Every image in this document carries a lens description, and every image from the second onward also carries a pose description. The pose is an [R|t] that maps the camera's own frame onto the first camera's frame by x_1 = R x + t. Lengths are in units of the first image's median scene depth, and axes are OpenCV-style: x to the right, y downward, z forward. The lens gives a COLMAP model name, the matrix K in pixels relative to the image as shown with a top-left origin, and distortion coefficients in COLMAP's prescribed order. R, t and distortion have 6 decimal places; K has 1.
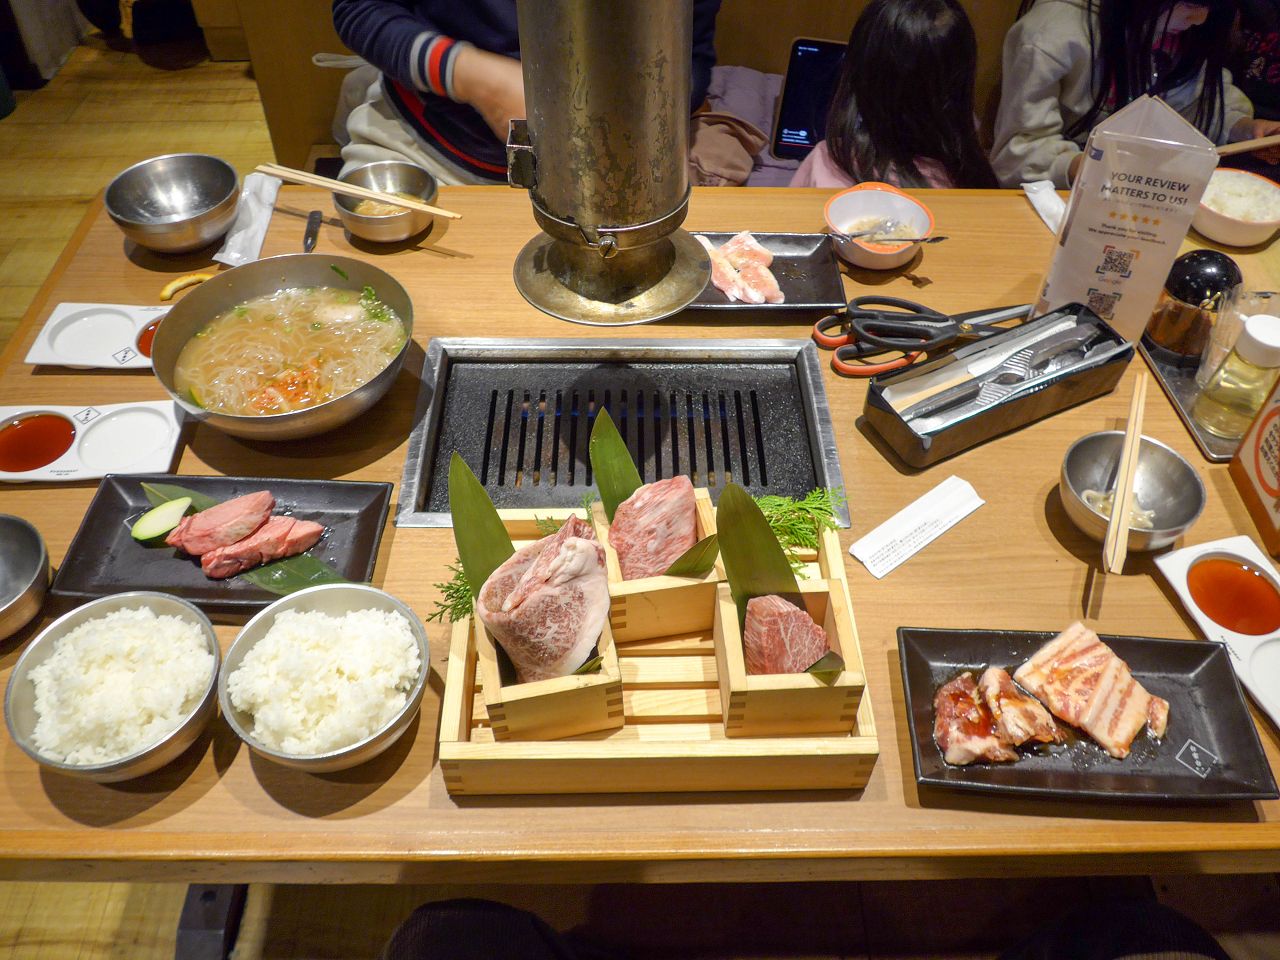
lens RADIAL K [[997.2, 0, 613.0], [0, 997.2, 448.1], [0, 0, 1]] dist [-0.033675, 0.000009]
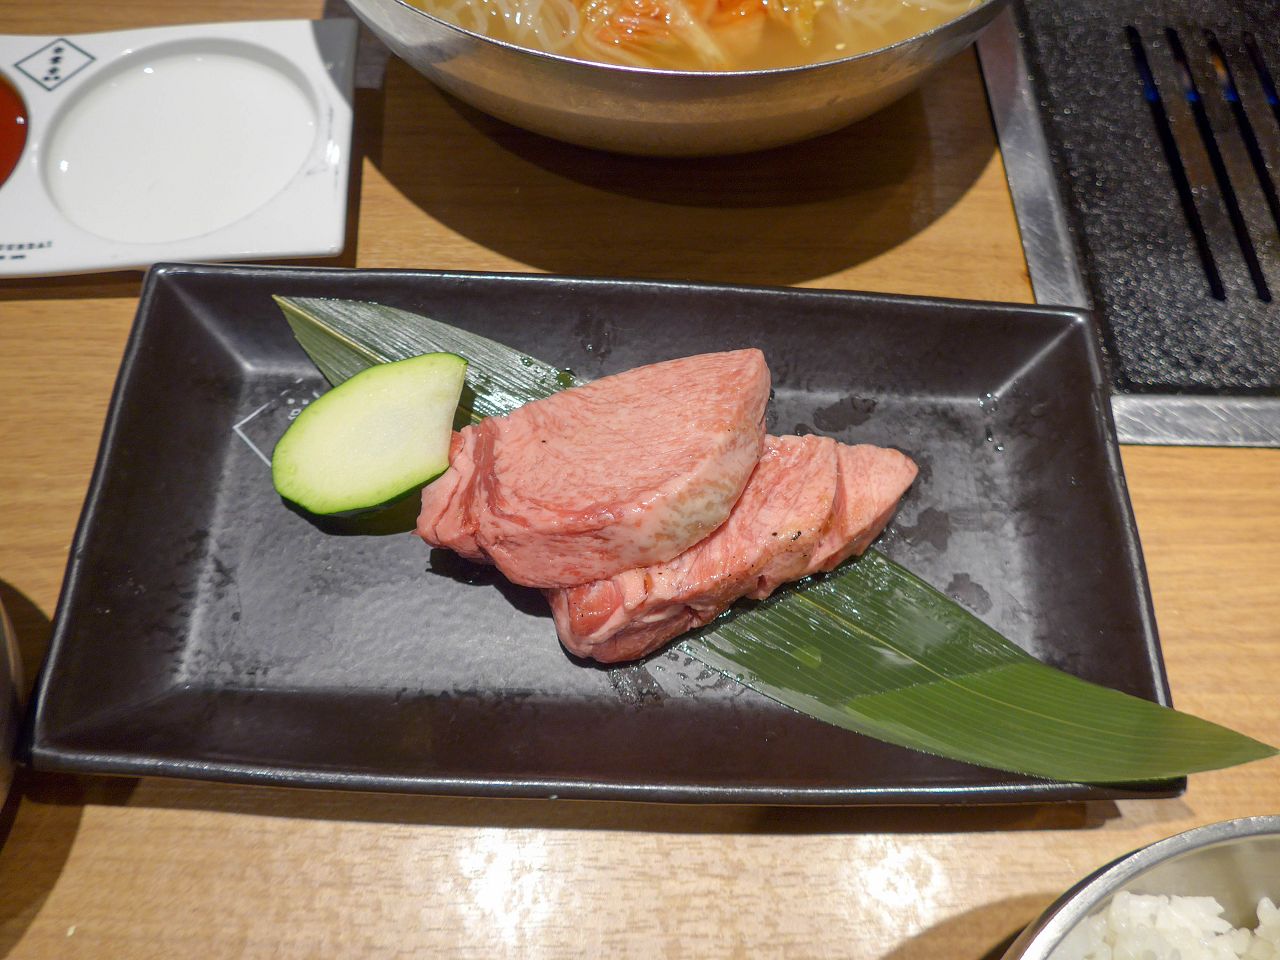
lens RADIAL K [[997.2, 0, 613.0], [0, 997.2, 448.1], [0, 0, 1]] dist [-0.033675, 0.000009]
pose [[0.999538, 0.014566, 0.026678, -0.396053], [-0.021960, 0.952896, 0.302500, -0.015290], [-0.021015, -0.302946, 0.952776, 0.722948]]
